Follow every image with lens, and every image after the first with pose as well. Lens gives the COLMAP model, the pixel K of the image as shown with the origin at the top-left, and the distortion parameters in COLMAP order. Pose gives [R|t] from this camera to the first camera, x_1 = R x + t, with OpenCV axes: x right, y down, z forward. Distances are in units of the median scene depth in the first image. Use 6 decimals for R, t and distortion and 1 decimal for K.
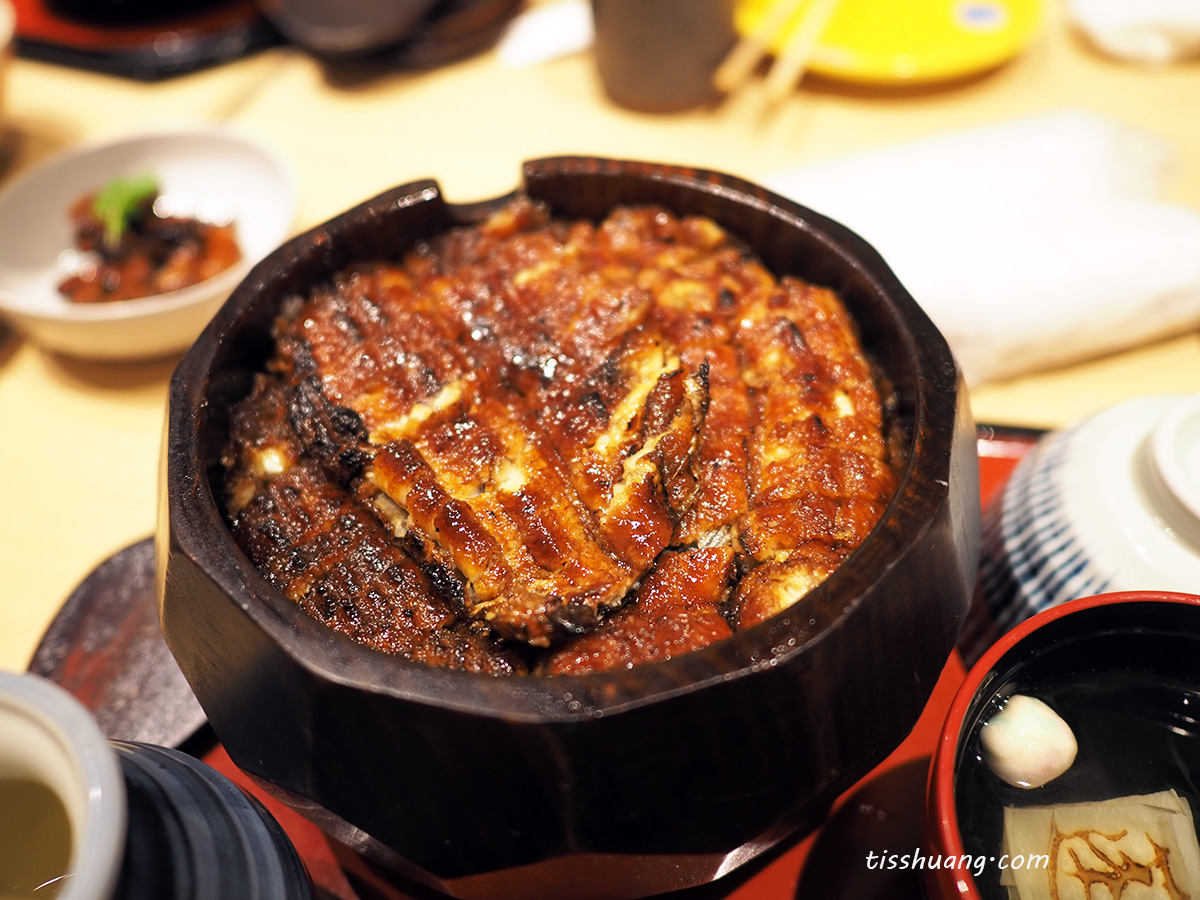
lens RADIAL K [[1149.6, 0, 602.1], [0, 1149.6, 408.8], [0, 0, 1]] dist [-0.031332, 0.001509]
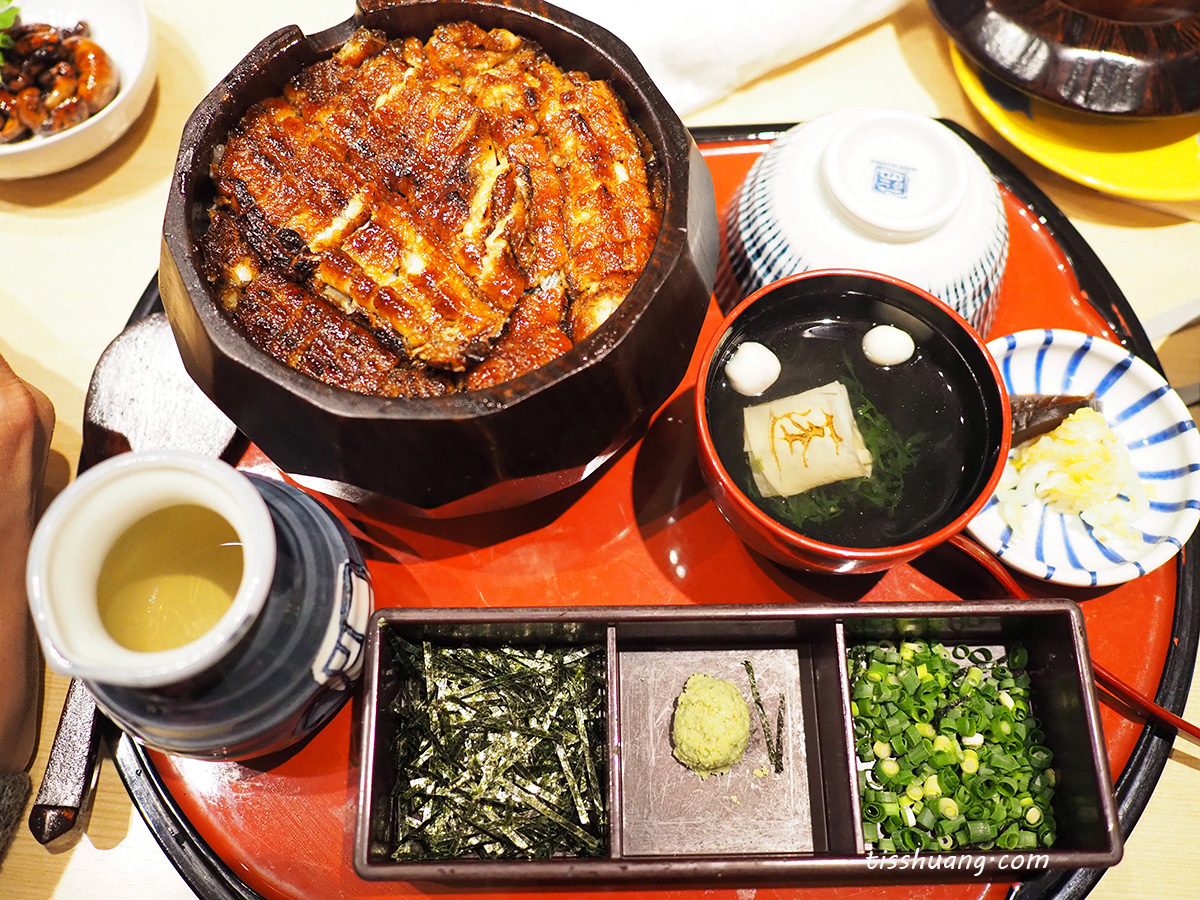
lens RADIAL K [[1149.6, 0, 602.1], [0, 1149.6, 408.8], [0, 0, 1]] dist [-0.031332, 0.001509]
pose [[0.975985, -0.185786, 0.113737, -0.044963], [0.139936, 0.934861, 0.326271, -0.224278], [-0.166945, -0.302520, 0.938409, -0.539011]]
